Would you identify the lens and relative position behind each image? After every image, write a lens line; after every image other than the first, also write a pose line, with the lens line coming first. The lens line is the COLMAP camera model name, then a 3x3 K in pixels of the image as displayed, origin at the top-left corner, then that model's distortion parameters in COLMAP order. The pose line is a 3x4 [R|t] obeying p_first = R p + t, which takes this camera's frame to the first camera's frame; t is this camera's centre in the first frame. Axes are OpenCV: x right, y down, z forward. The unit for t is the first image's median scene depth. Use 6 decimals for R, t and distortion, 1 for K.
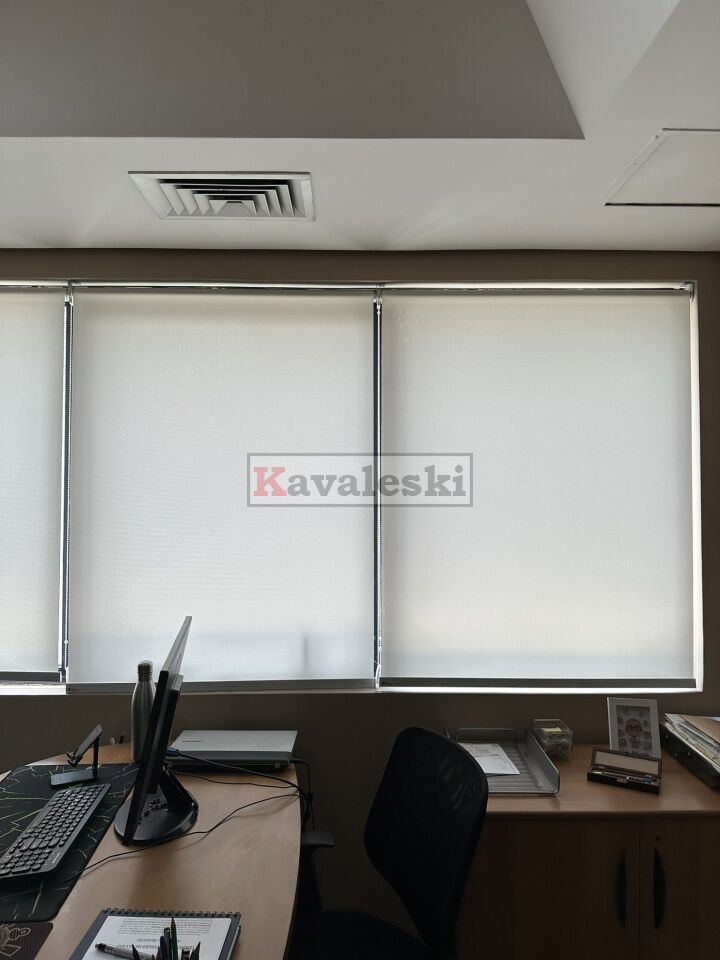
lens RADIAL K [[680.1, 0, 367.0], [0, 680.1, 472.3], [0, 0, 1]] dist [0.044576, -0.057495]
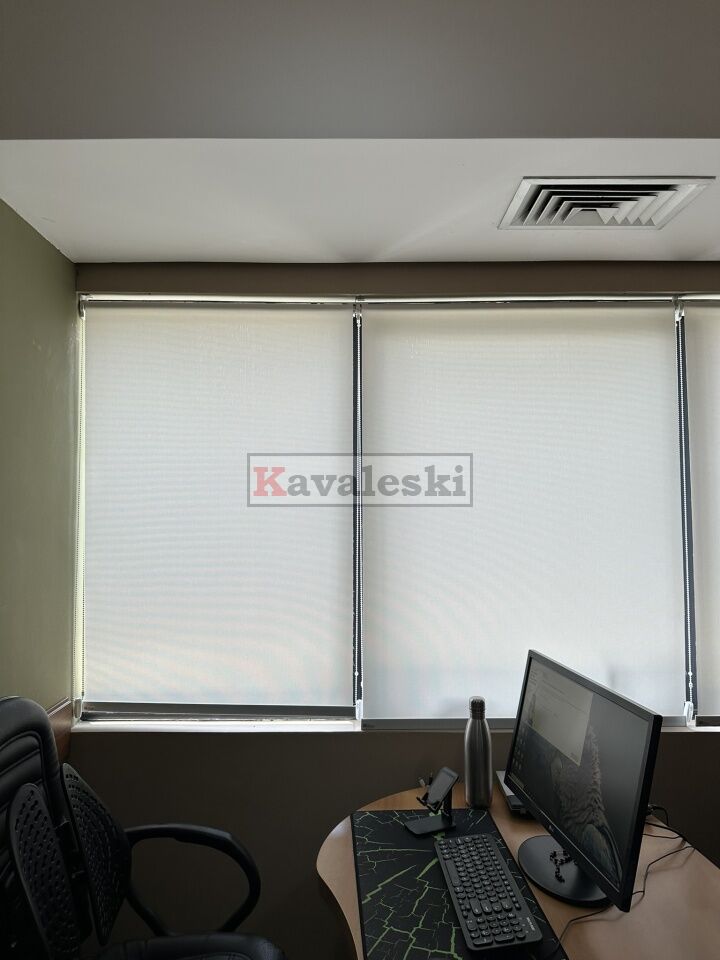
lens RADIAL K [[680.1, 0, 336.0], [0, 680.1, 482.8], [0, 0, 1]] dist [0.044576, -0.057495]
pose [[0.999808, -0.004139, -0.019157, -0.452861], [0.004052, 0.999981, -0.004543, -0.015977], [0.019176, 0.004465, 0.999806, 0.049781]]
